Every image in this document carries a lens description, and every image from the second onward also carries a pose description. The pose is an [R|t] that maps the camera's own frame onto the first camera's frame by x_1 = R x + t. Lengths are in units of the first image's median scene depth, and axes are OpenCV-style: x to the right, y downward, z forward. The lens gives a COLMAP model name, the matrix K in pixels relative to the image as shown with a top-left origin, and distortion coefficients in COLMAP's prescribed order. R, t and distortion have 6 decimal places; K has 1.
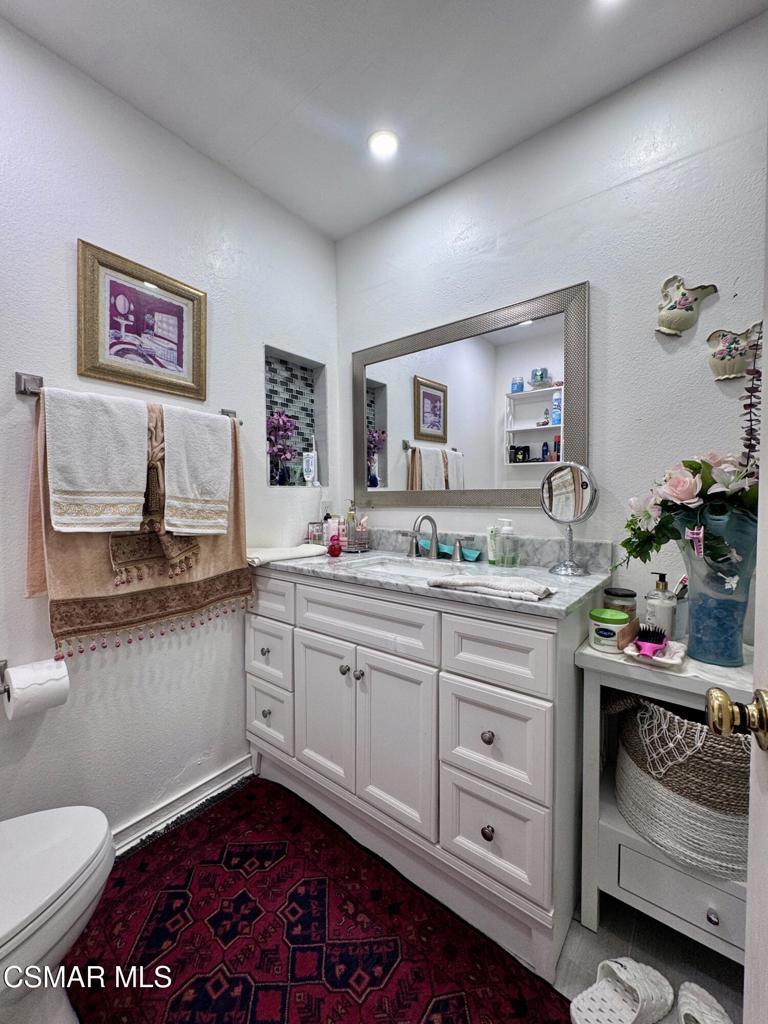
lens RADIAL K [[409.8, 0, 384.4], [0, 409.8, 507.7], [0, 0, 1]] dist [-0.003586, 0.000776]
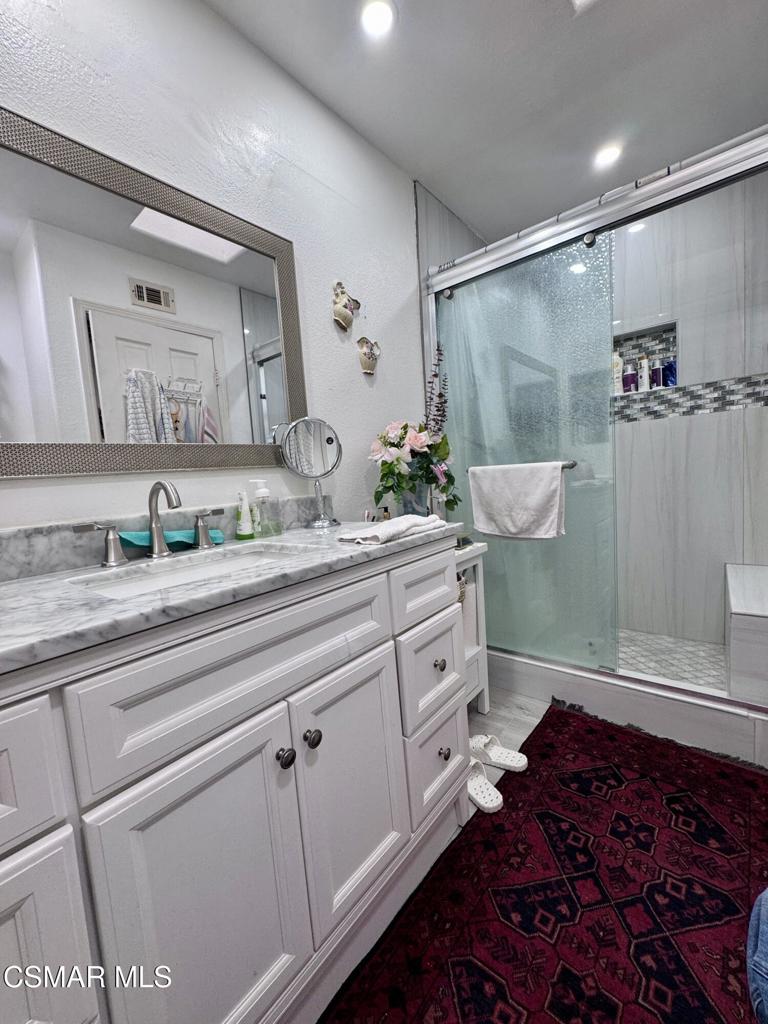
lens RADIAL K [[409.8, 0, 384.6], [0, 409.8, 511.9], [0, 0, 1]] dist [-0.003586, 0.000776]
pose [[0.024438, -0.085075, 0.996075, -0.630062], [0.102334, 0.991351, 0.082161, 0.059966], [-0.994450, 0.099924, 0.032933, 0.888156]]
